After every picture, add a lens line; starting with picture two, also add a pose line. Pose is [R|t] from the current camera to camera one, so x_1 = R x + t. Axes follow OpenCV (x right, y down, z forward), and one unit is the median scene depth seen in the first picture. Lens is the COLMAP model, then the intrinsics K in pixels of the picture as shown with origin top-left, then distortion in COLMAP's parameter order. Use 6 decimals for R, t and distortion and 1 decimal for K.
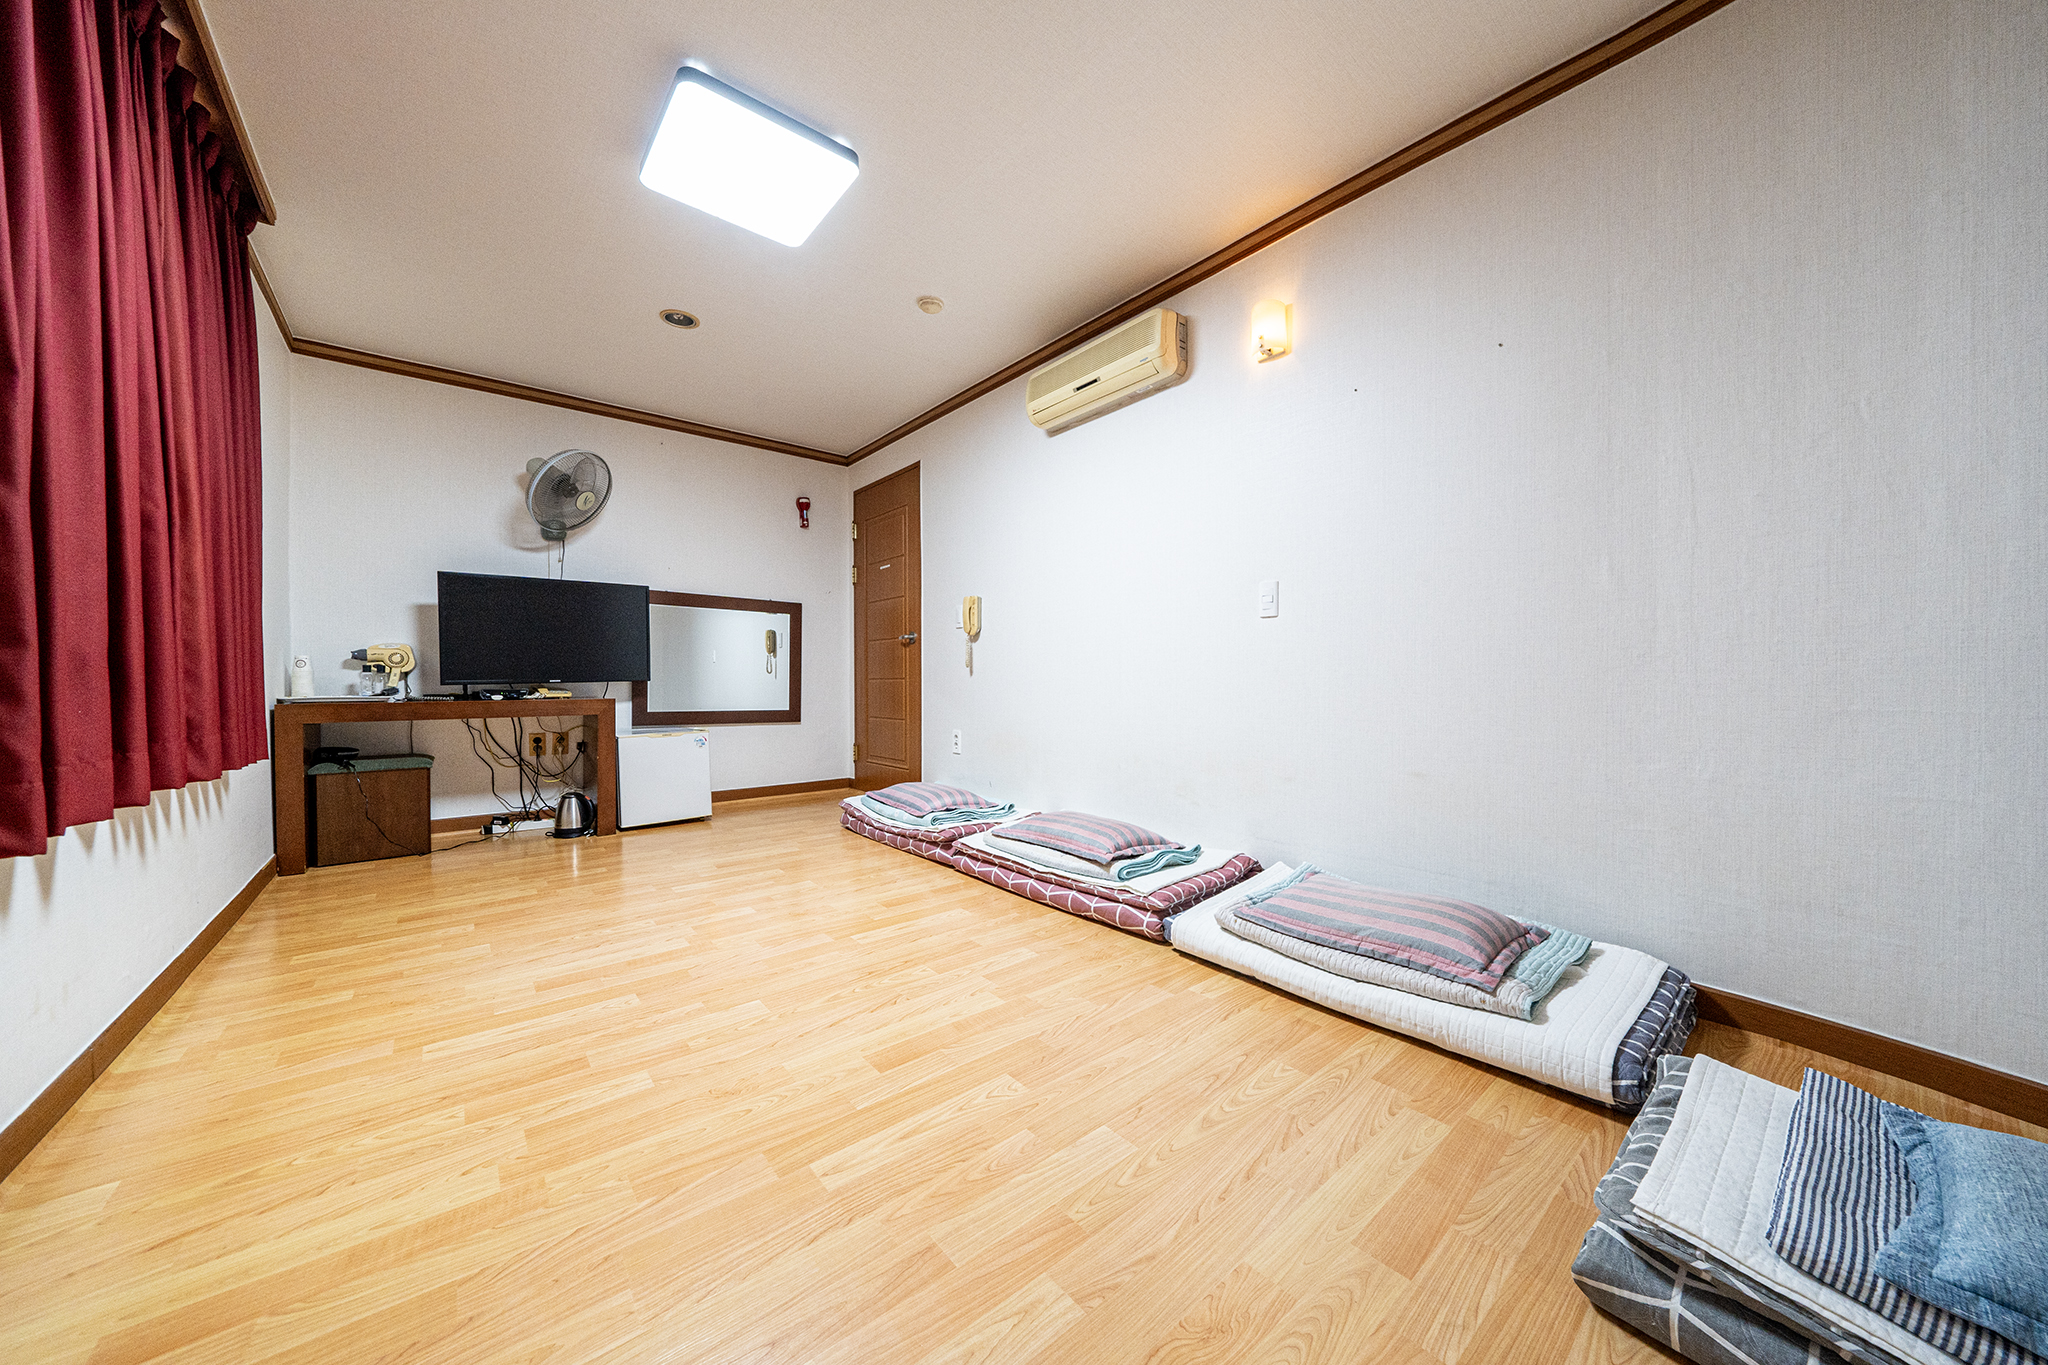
lens RADIAL K [[691.4, 0, 1024.0], [0, 691.4, 682.5], [0, 0, 1]] dist [-0.001073, -0.000004]
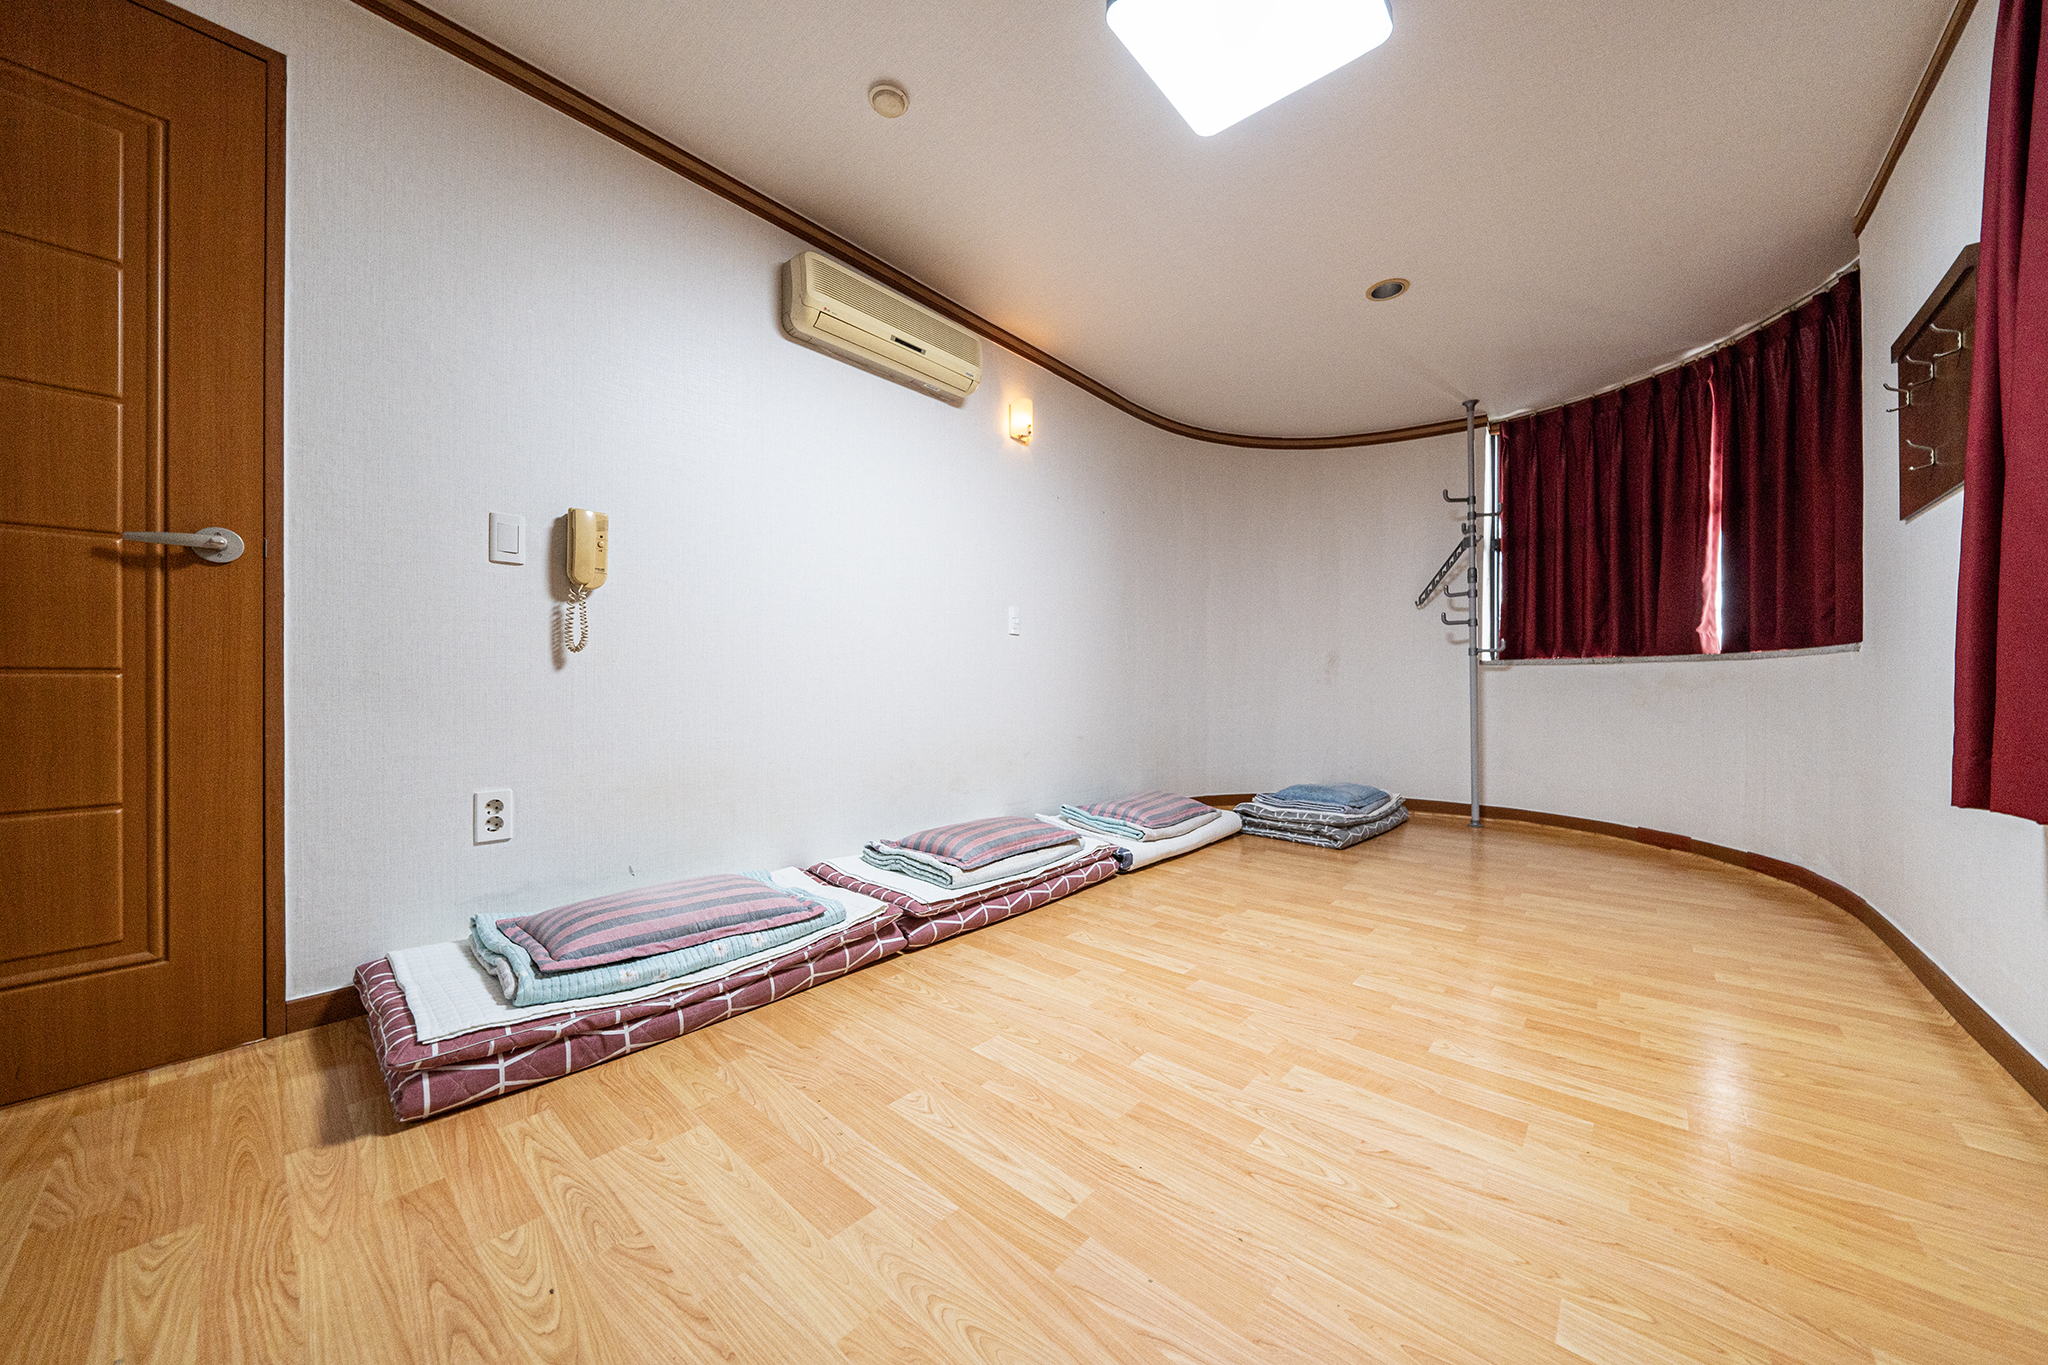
lens RADIAL K [[712.7, 0, 1024.0], [0, 712.7, 682.5], [0, 0, 1]] dist [-0.000278, 0.000275]
pose [[-0.156715, 0.004418, 0.987634, -0.945407], [0.000964, 0.999990, -0.004320, 0.002622], [-0.987643, 0.000275, -0.156718, 1.139997]]
